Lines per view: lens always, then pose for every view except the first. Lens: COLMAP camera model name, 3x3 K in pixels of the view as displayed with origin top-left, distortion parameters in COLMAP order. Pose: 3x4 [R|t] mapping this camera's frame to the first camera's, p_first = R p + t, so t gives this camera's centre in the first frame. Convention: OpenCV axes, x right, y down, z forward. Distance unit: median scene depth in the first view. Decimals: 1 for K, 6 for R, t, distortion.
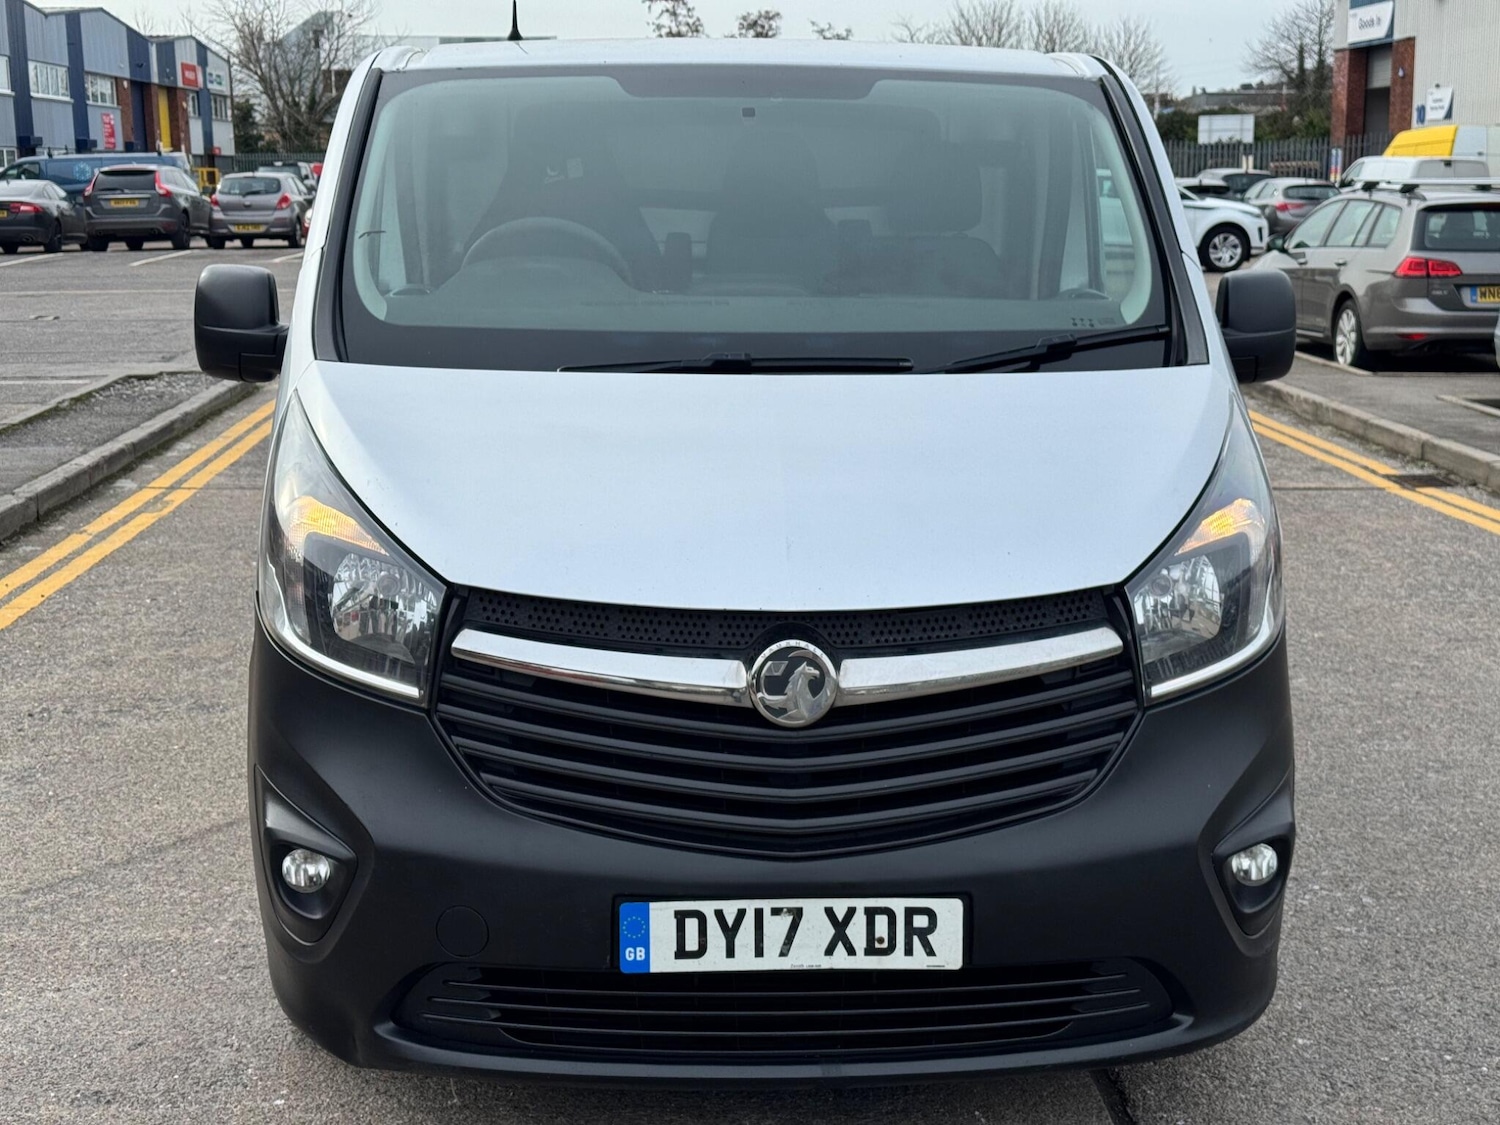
lens RADIAL K [[2102.8, 0, 740.4], [0, 2102.8, 567.2], [0, 0, 1]] dist [0.110600, 0.000000]
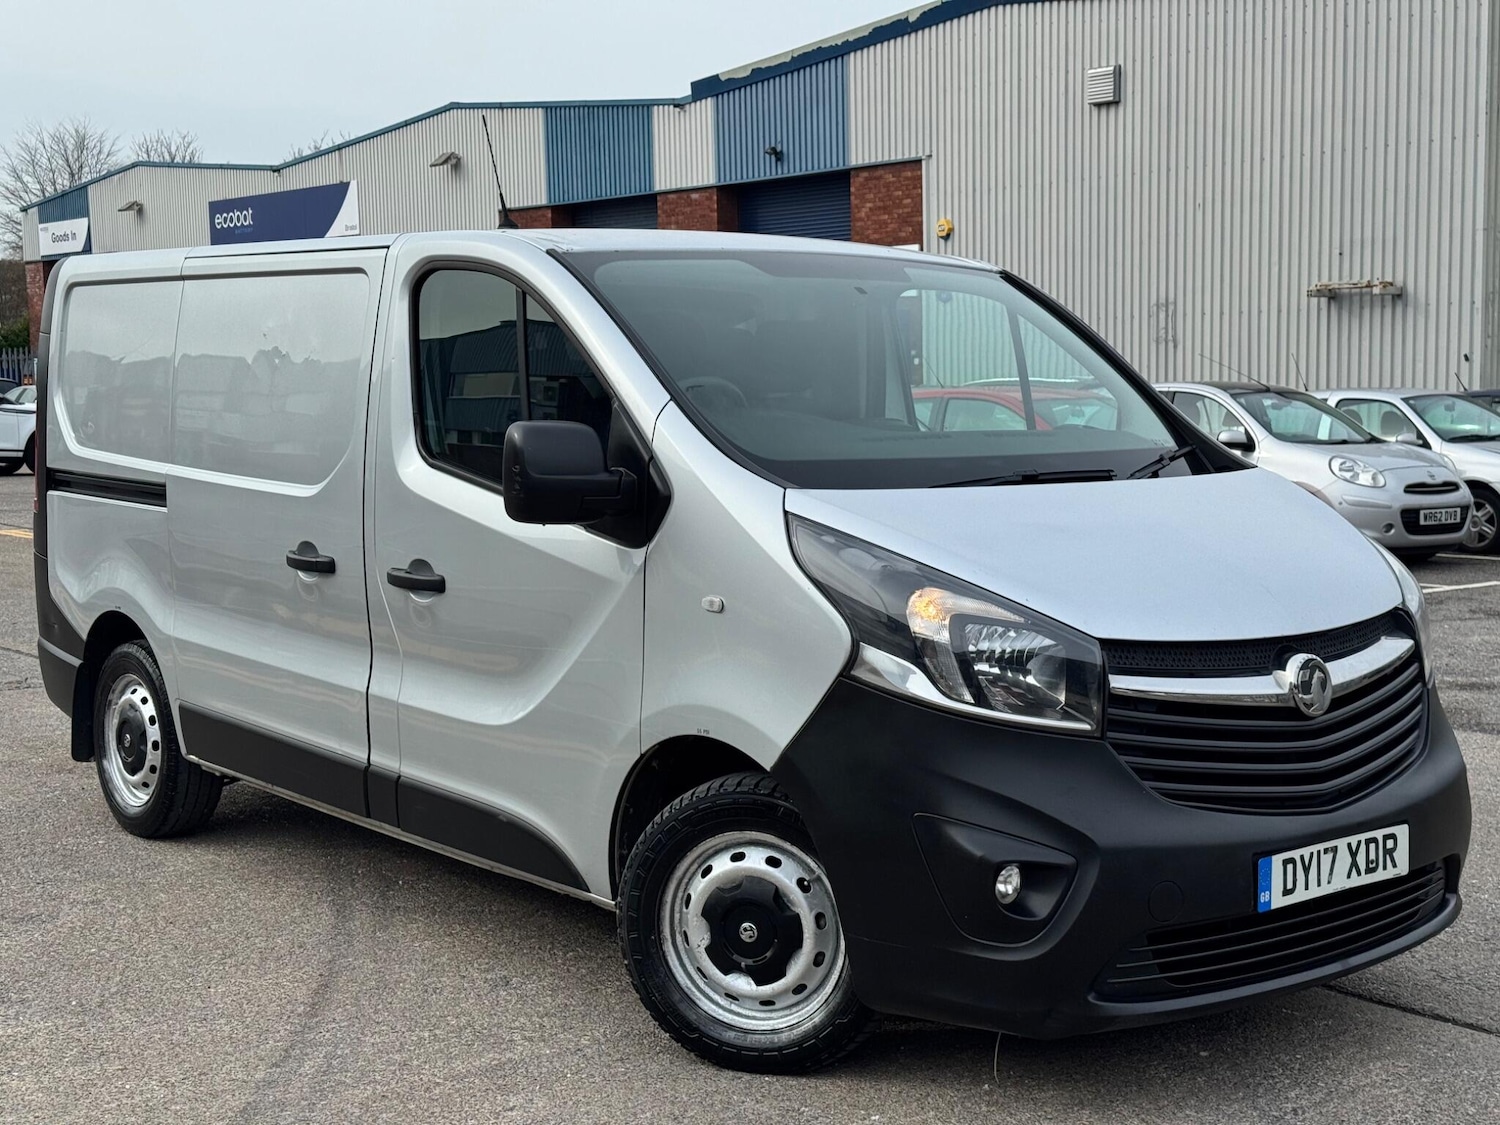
lens RADIAL K [[2102.8, 0, 764.1], [0, 2102.8, 563.6], [0, 0, 1]] dist [0.110600, 0.000000]
pose [[0.796556, -0.064697, 0.601093, -1.099330], [0.123731, 0.990658, -0.057340, 0.010736], [-0.591767, 0.120048, 0.797120, 0.084767]]
